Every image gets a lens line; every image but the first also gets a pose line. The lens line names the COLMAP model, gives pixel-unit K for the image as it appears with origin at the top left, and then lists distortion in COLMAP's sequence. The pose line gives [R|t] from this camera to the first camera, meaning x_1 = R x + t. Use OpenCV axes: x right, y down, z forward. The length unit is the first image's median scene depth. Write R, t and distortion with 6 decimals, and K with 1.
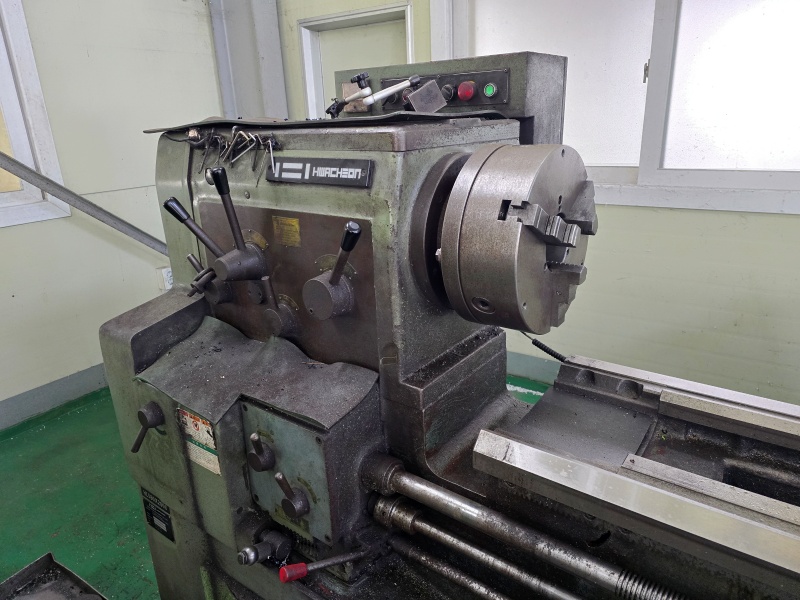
lens RADIAL K [[545.5, 0, 400.0], [0, 545.5, 300.0], [0, 0, 1]] dist [0.006780, -0.006995]
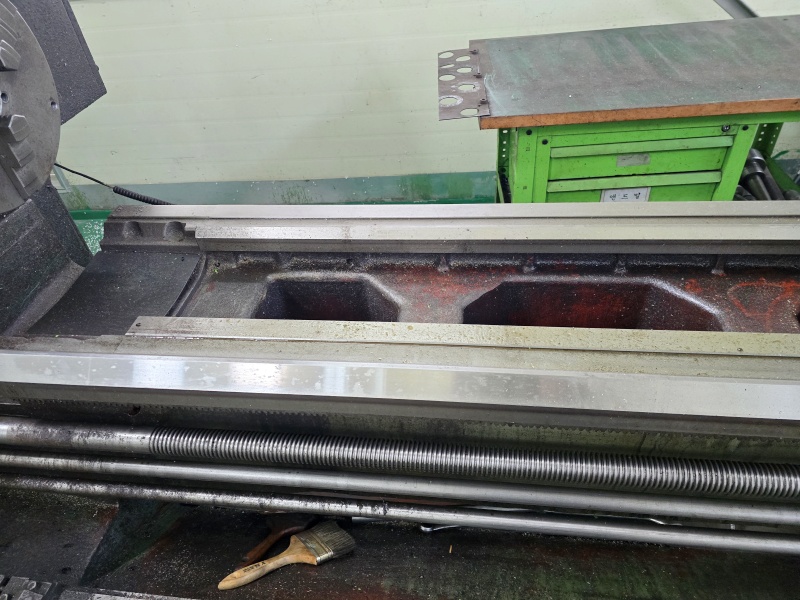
lens RADIAL K [[545.5, 0, 400.0], [0, 545.5, 300.0], [0, 0, 1]] dist [0.006780, -0.006995]
pose [[0.866375, -0.350394, 0.355834, 0.287640], [0.205649, 0.899638, 0.385176, -0.009161], [-0.455086, -0.260530, 0.851482, -0.001617]]
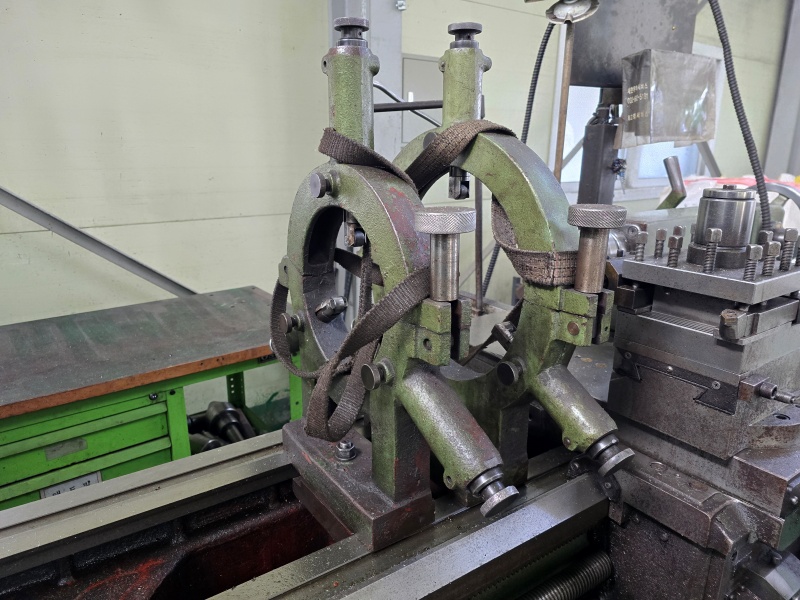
lens RADIAL K [[545.5, 0, 400.0], [0, 545.5, 300.0], [0, 0, 1]] dist [0.006780, -0.006995]
pose [[0.333029, -0.214757, 0.918134, 0.523206], [0.285282, 0.951031, 0.118973, 0.053095], [-0.898724, 0.222306, 0.377988, -0.165053]]
